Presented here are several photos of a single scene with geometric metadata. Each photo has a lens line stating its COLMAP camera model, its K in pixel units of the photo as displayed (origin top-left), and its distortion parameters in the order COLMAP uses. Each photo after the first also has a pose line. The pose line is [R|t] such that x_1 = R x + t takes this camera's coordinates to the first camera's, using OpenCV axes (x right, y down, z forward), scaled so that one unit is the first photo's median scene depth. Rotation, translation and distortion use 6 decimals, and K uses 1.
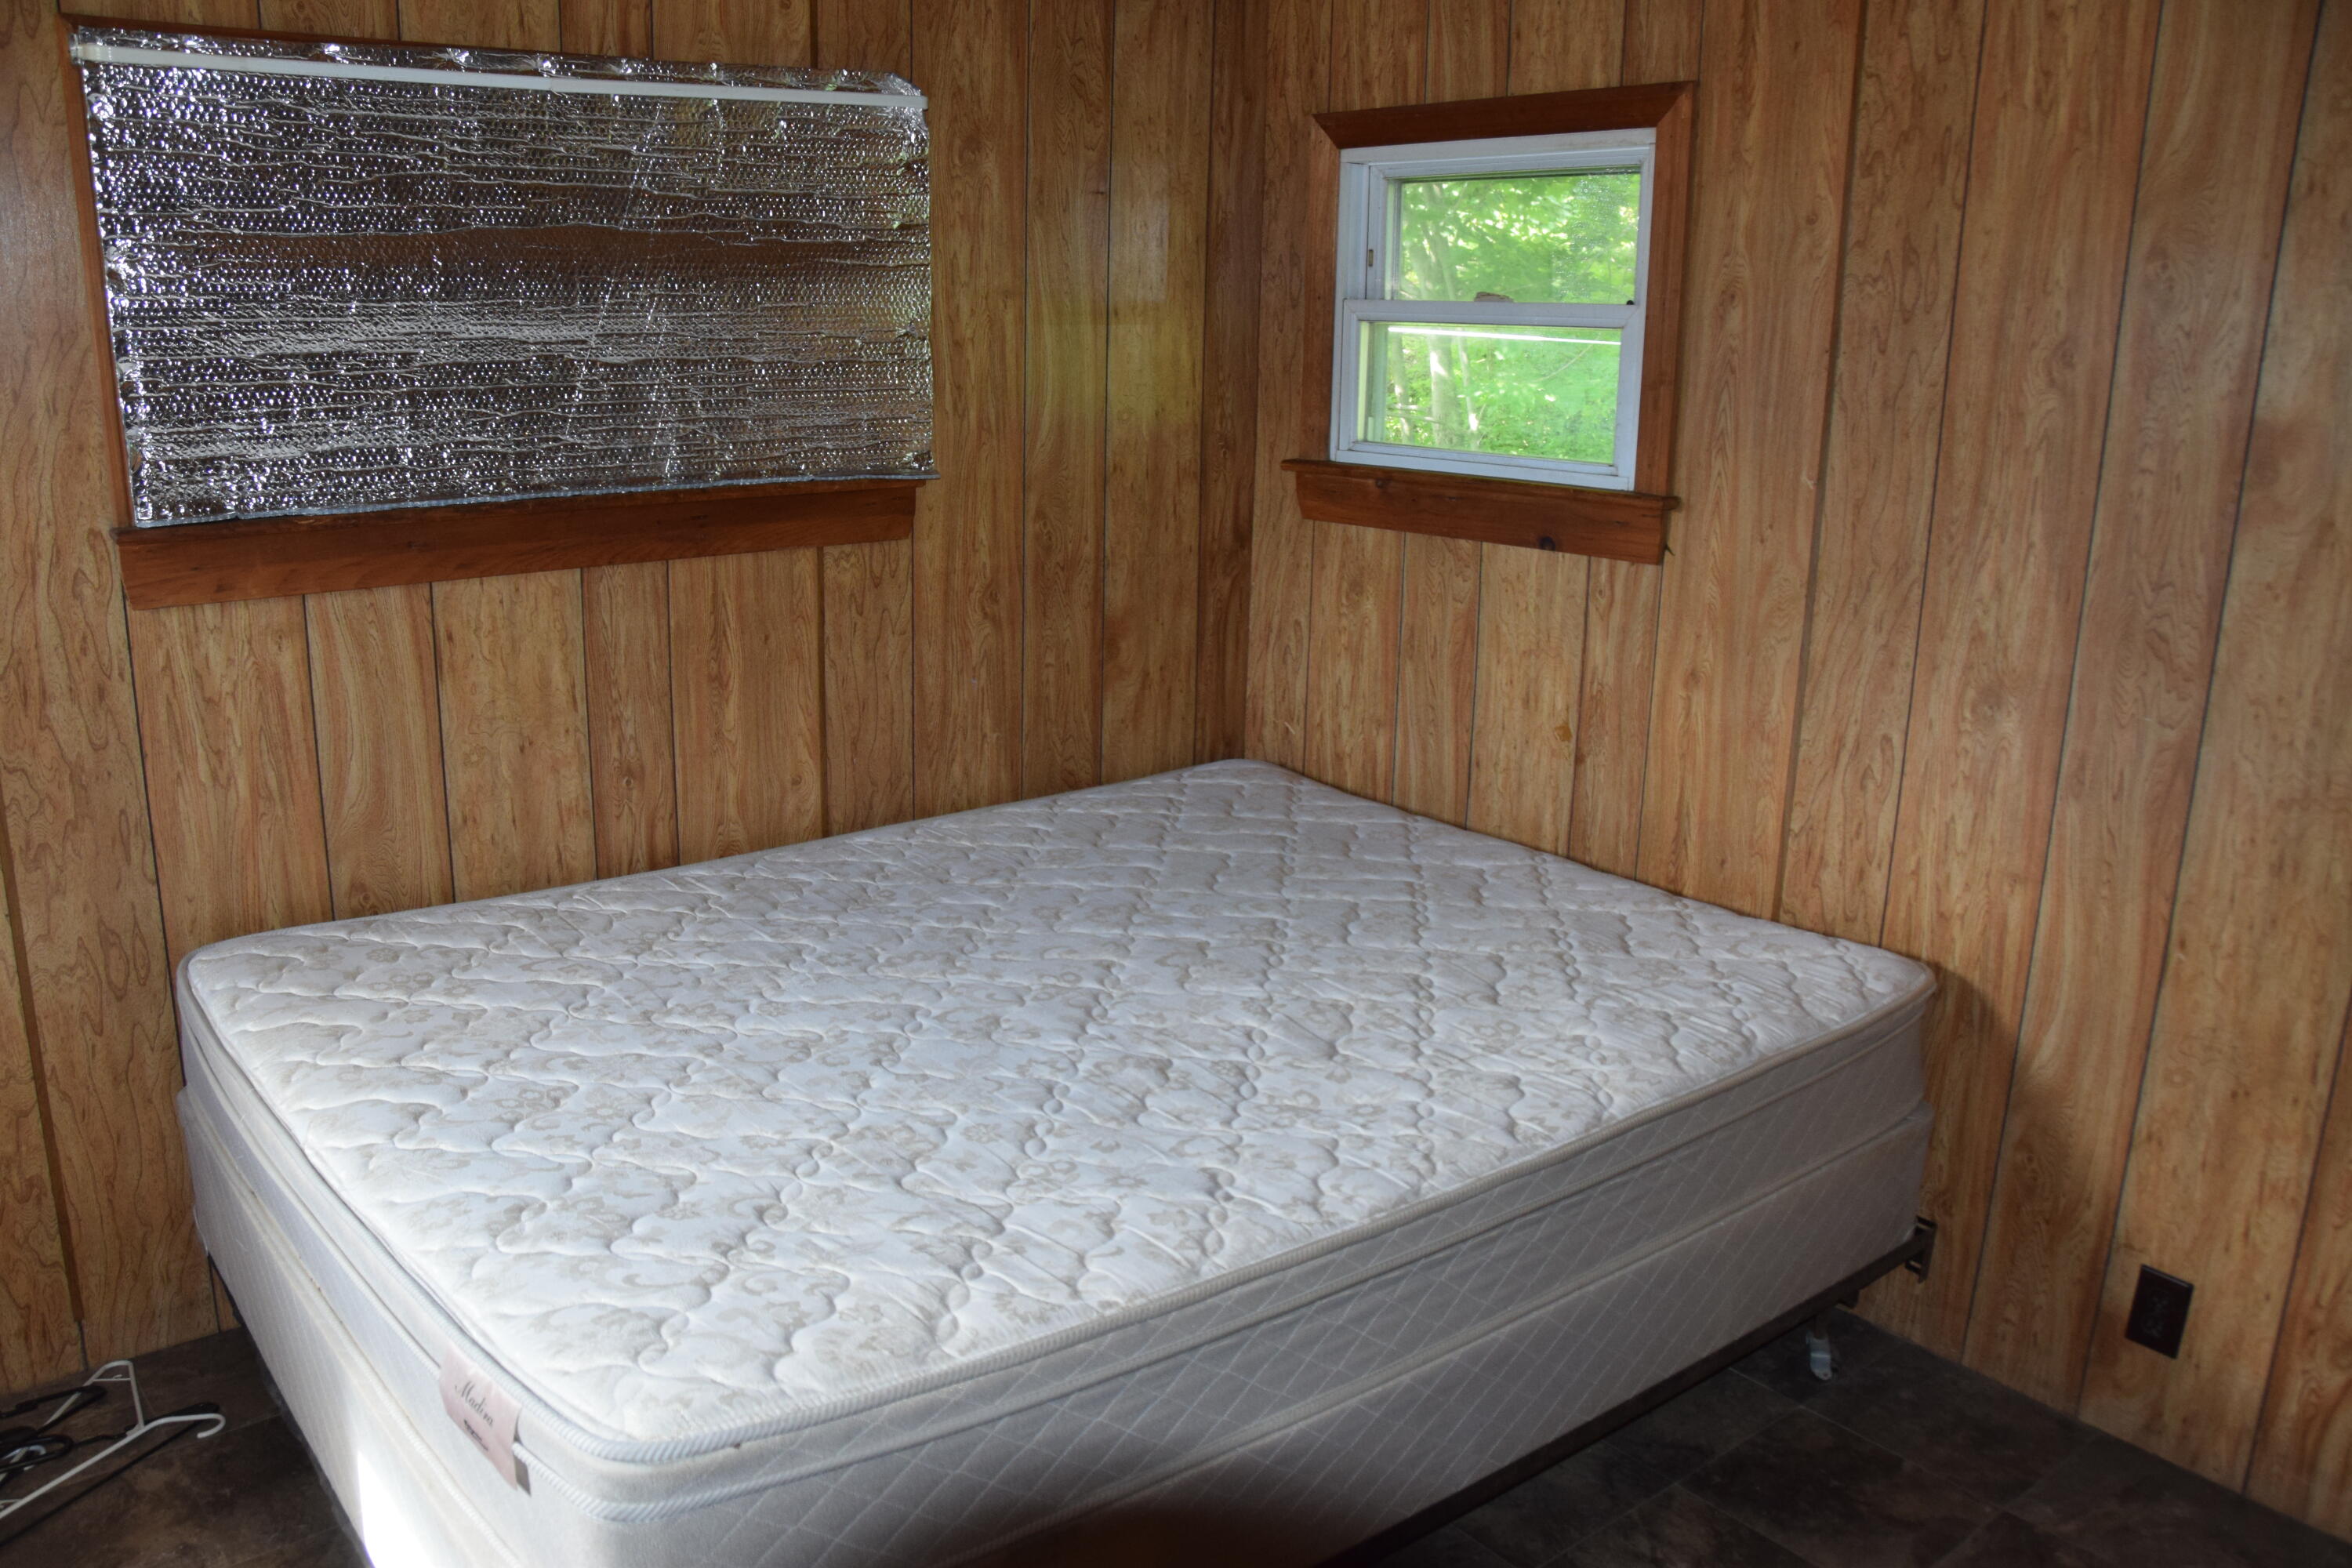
lens RADIAL K [[1797.0, 0, 1176.0], [0, 1797.0, 784.0], [0, 0, 1]] dist [-0.176963, 0.108736]
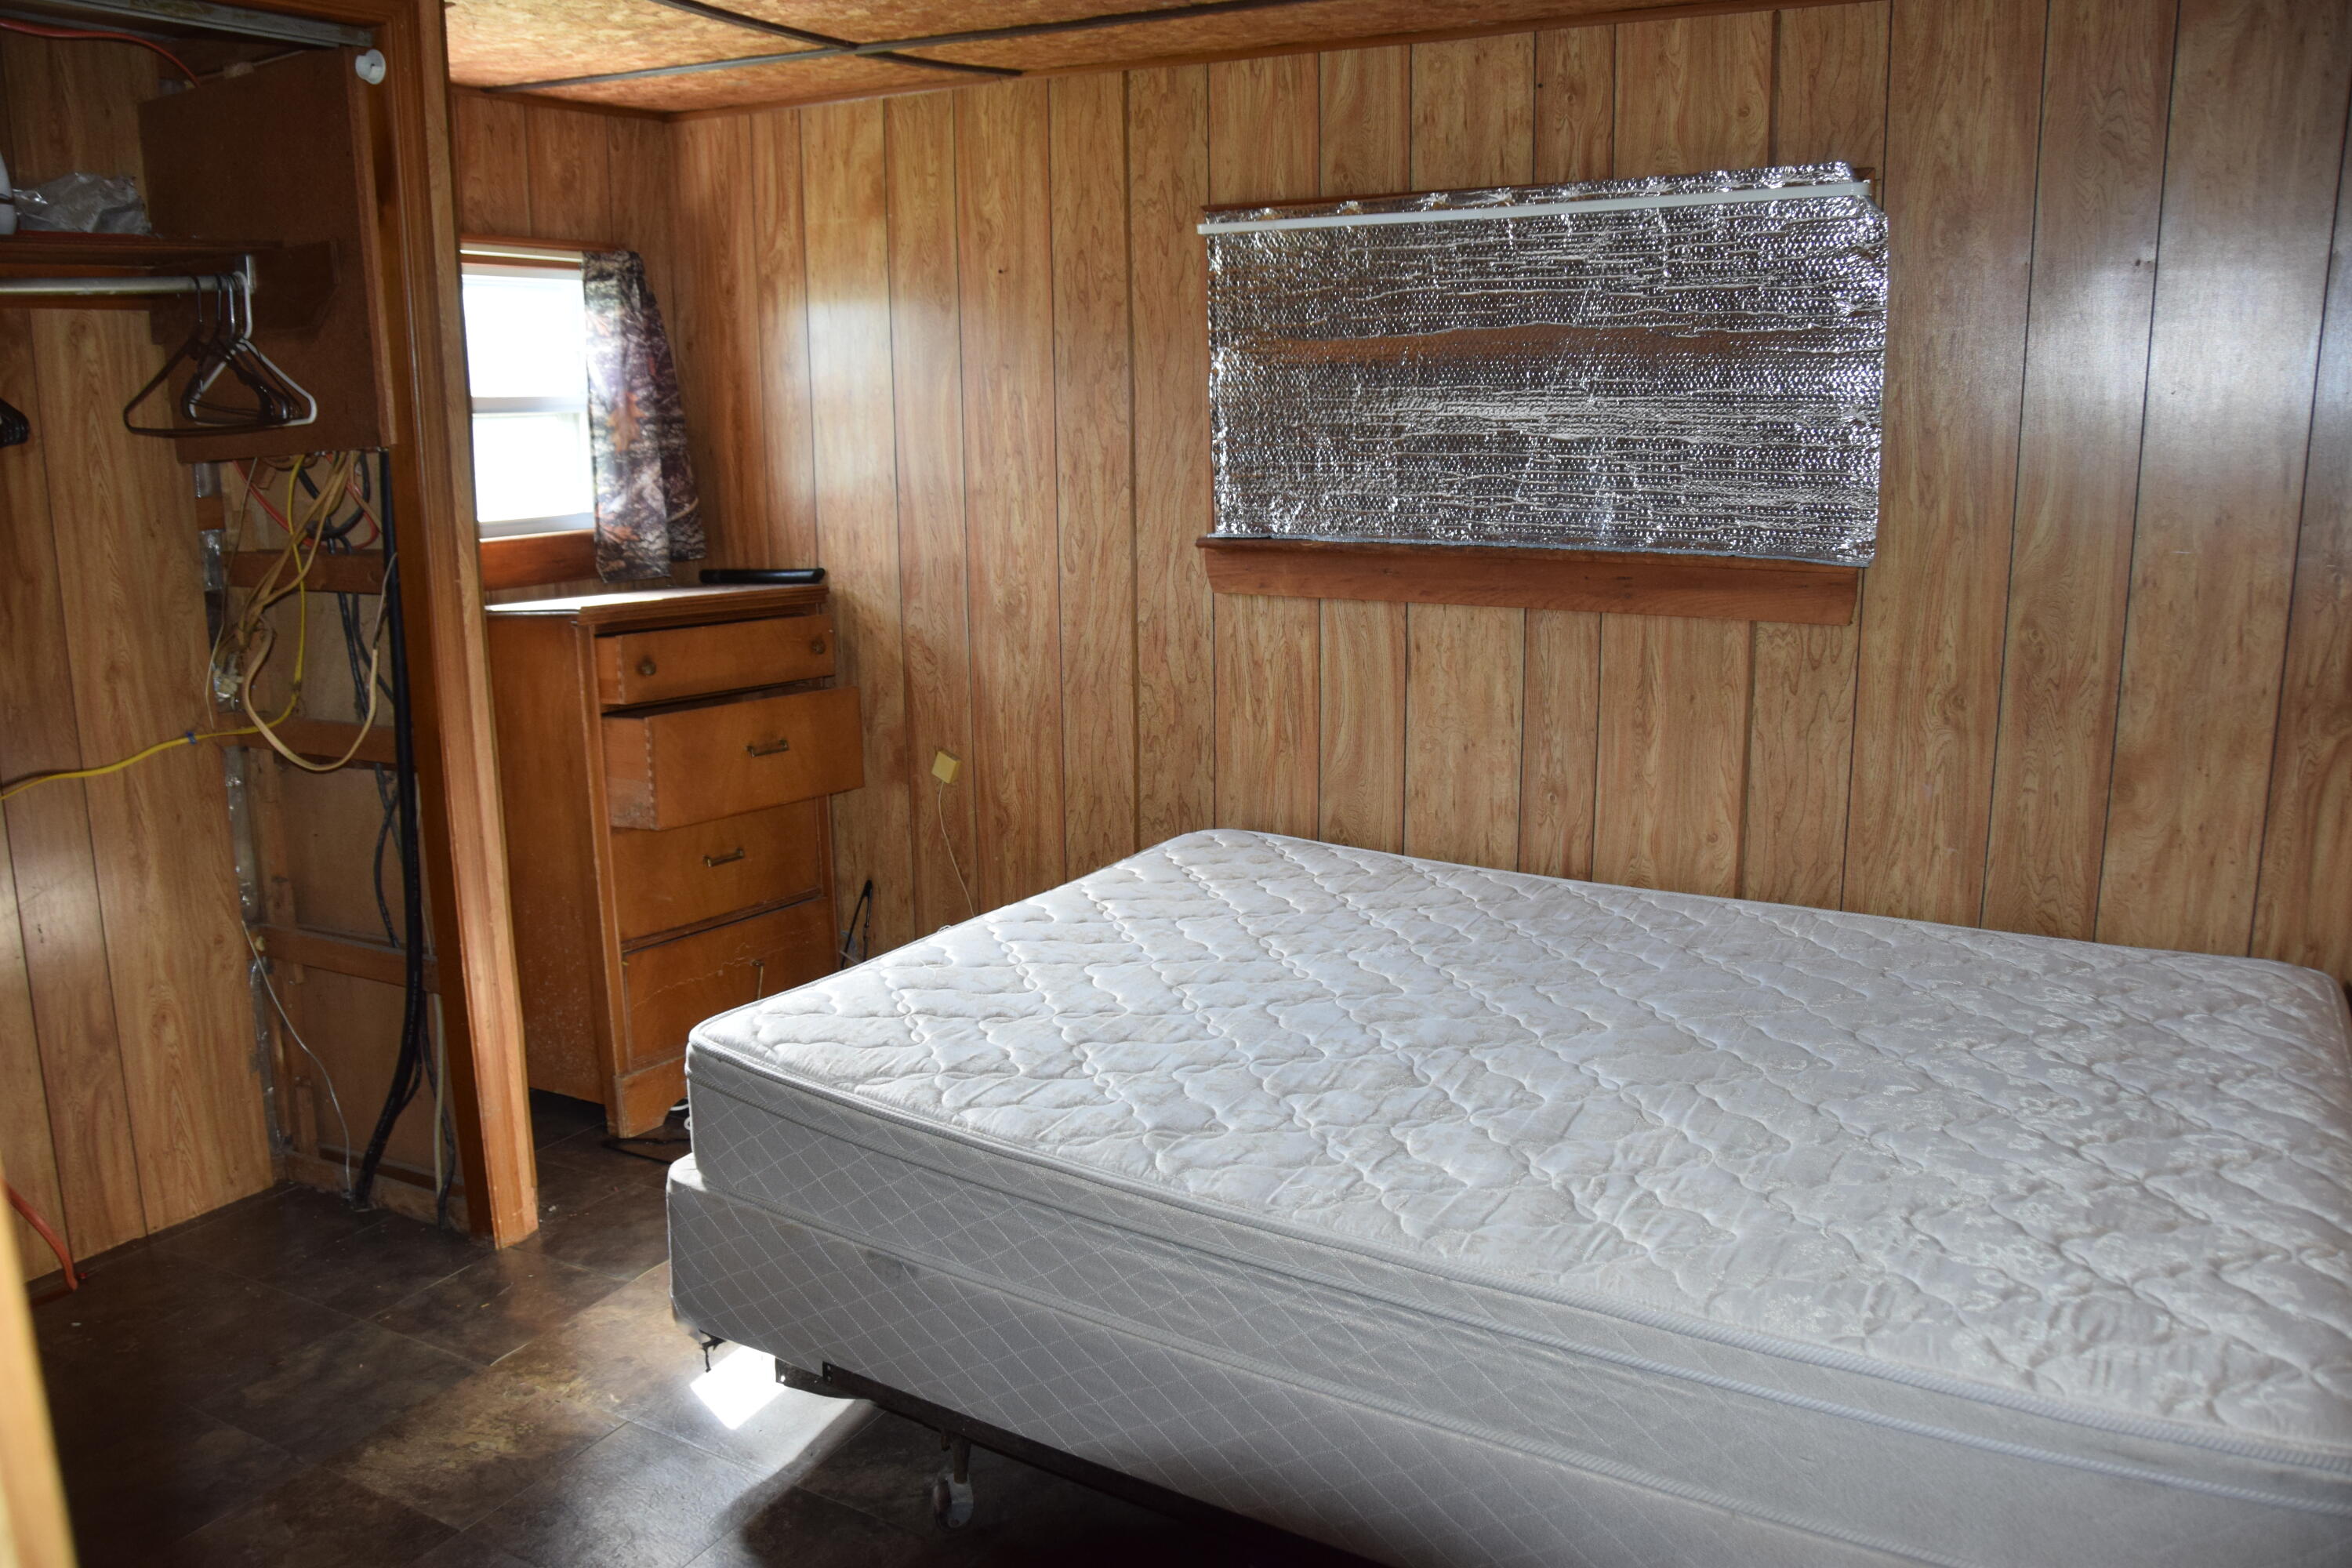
lens RADIAL K [[1797.0, 0, 1176.0], [0, 1797.0, 784.0], [0, 0, 1]] dist [-0.176963, 0.108736]
pose [[0.352666, 0.174590, -0.919318, 0.706857], [-0.221485, 0.970098, 0.099269, -0.074109], [0.909160, 0.168606, 0.380789, 0.339415]]
